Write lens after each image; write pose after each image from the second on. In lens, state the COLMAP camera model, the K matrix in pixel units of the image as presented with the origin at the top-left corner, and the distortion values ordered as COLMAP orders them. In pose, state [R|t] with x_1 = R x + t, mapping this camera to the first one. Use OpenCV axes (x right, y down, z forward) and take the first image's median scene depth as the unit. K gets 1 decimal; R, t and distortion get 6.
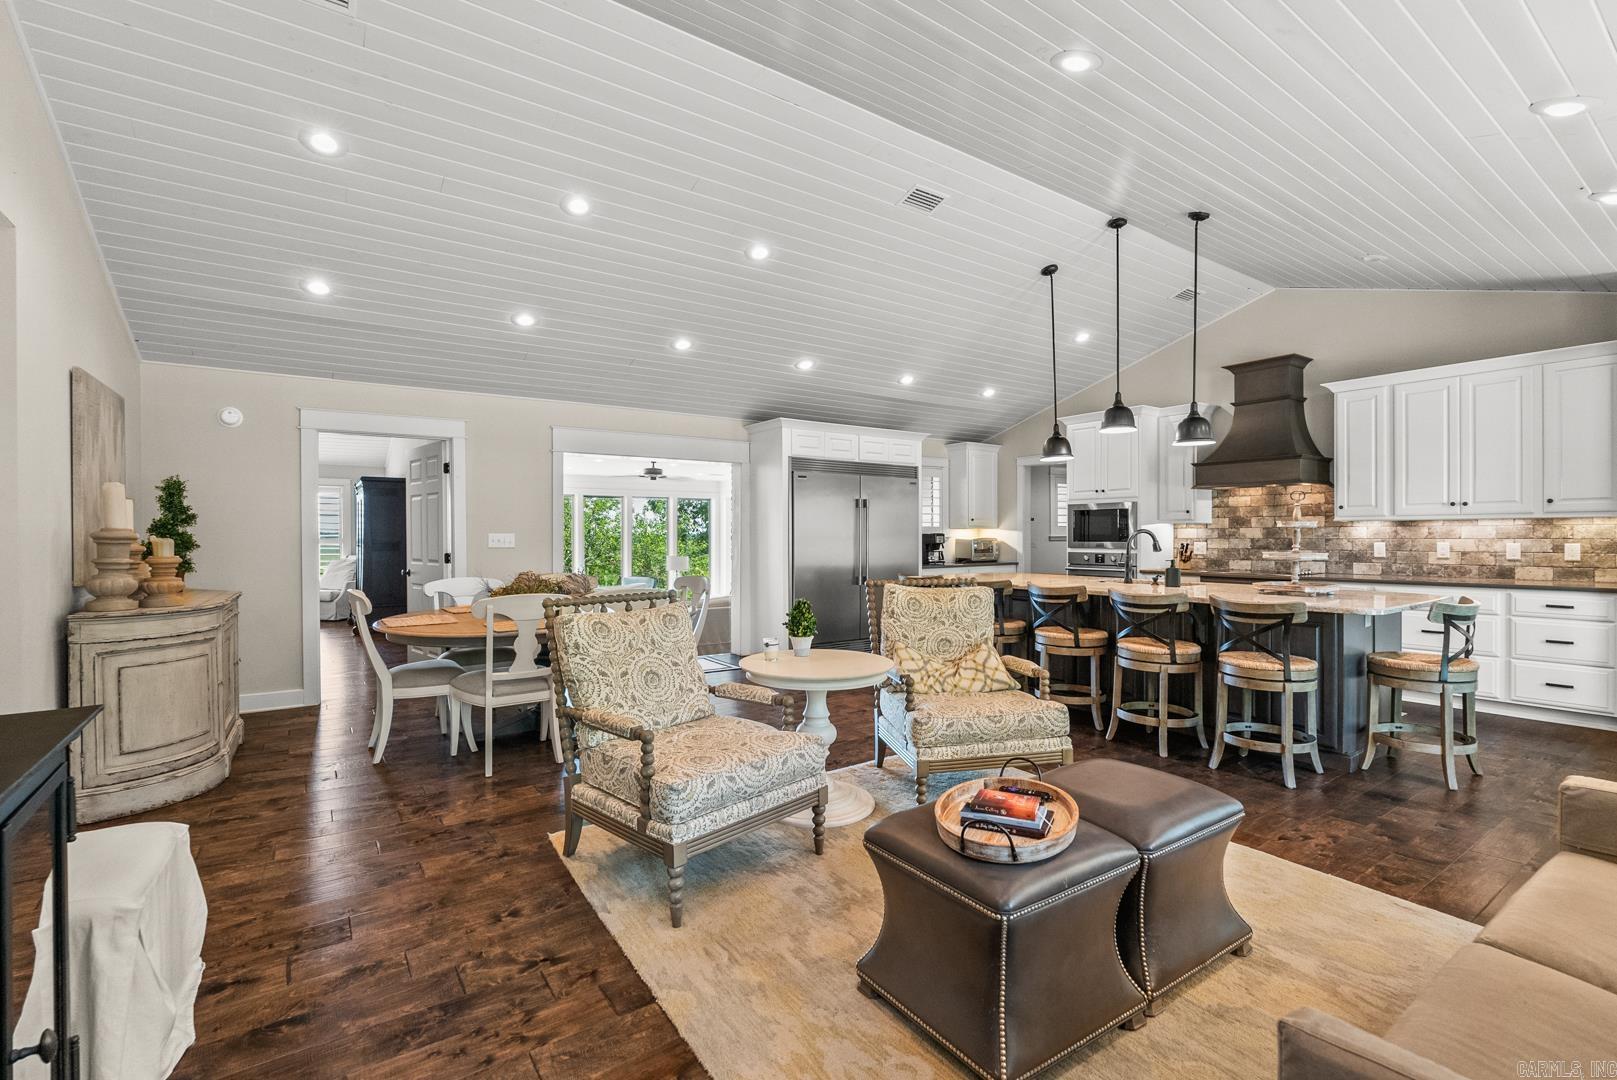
lens RADIAL K [[725.4, 0, 807.4], [0, 725.4, 538.1], [0, 0, 1]] dist [-0.004378, 0.002449]
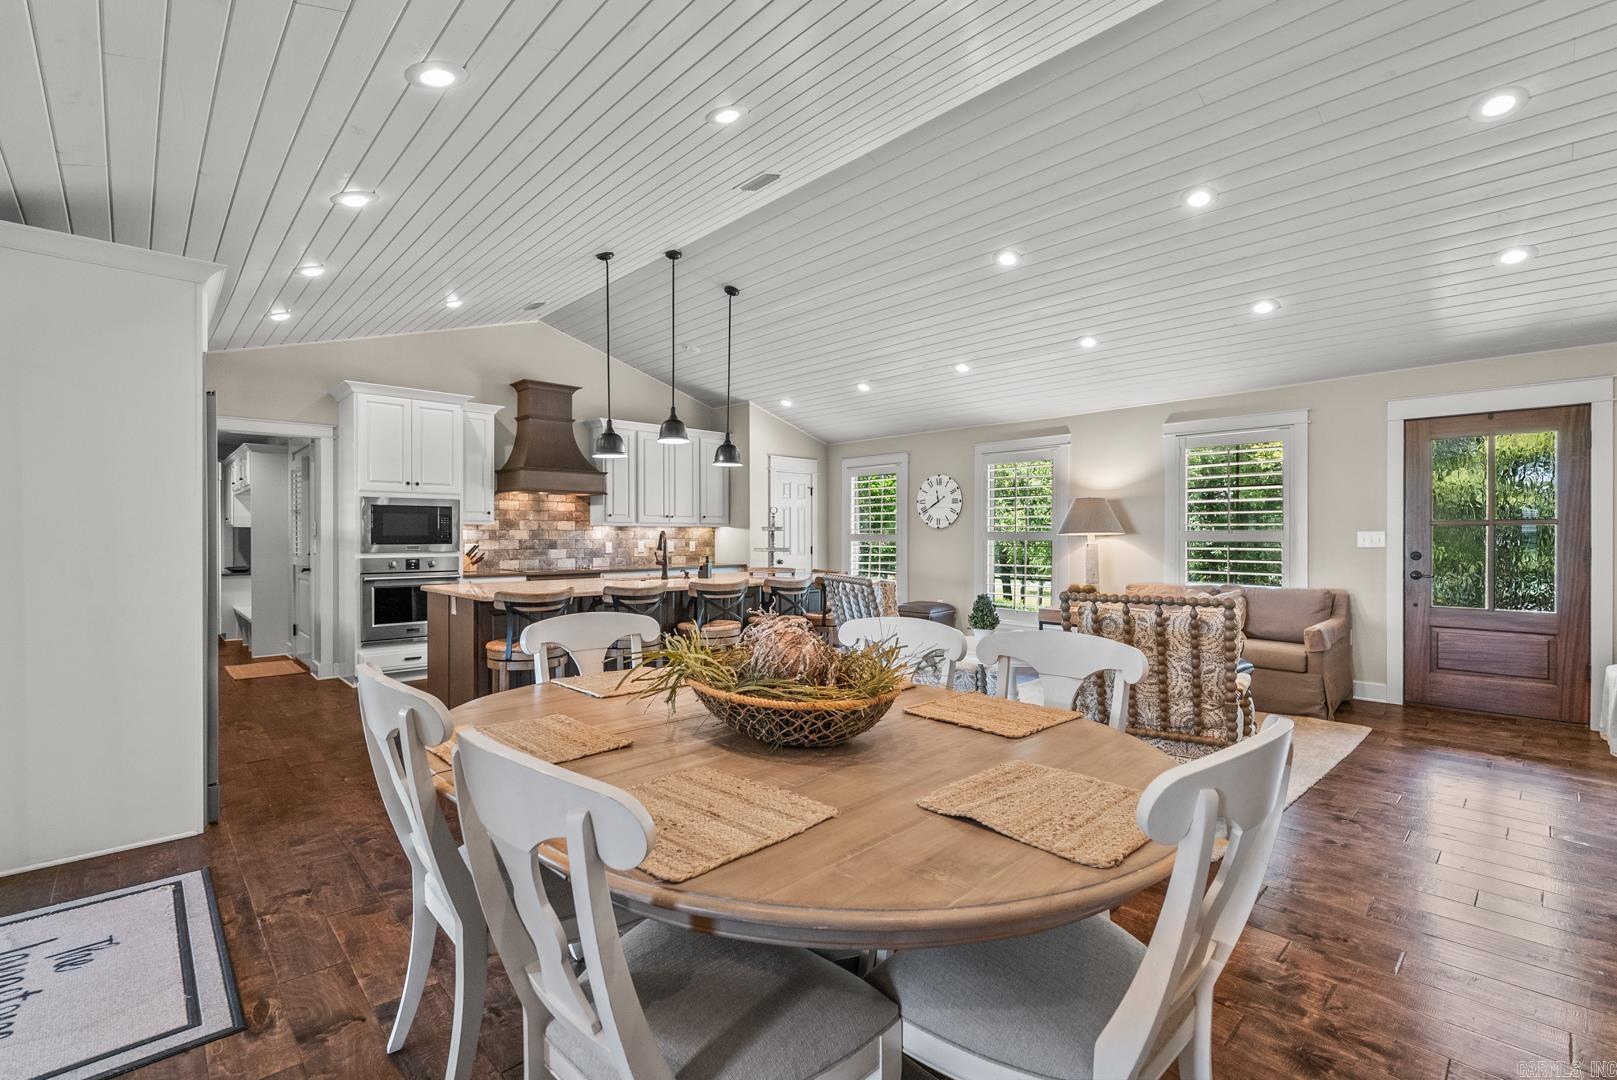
lens RADIAL K [[725.4, 0, 803.8], [0, 725.4, 540.0], [0, 0, 1]] dist [-0.004378, 0.002449]
pose [[-0.154364, -0.002924, 0.988010, -0.571340], [0.004487, 0.999983, 0.003660, -0.001084], [-0.988004, 0.004998, -0.154348, 0.798656]]
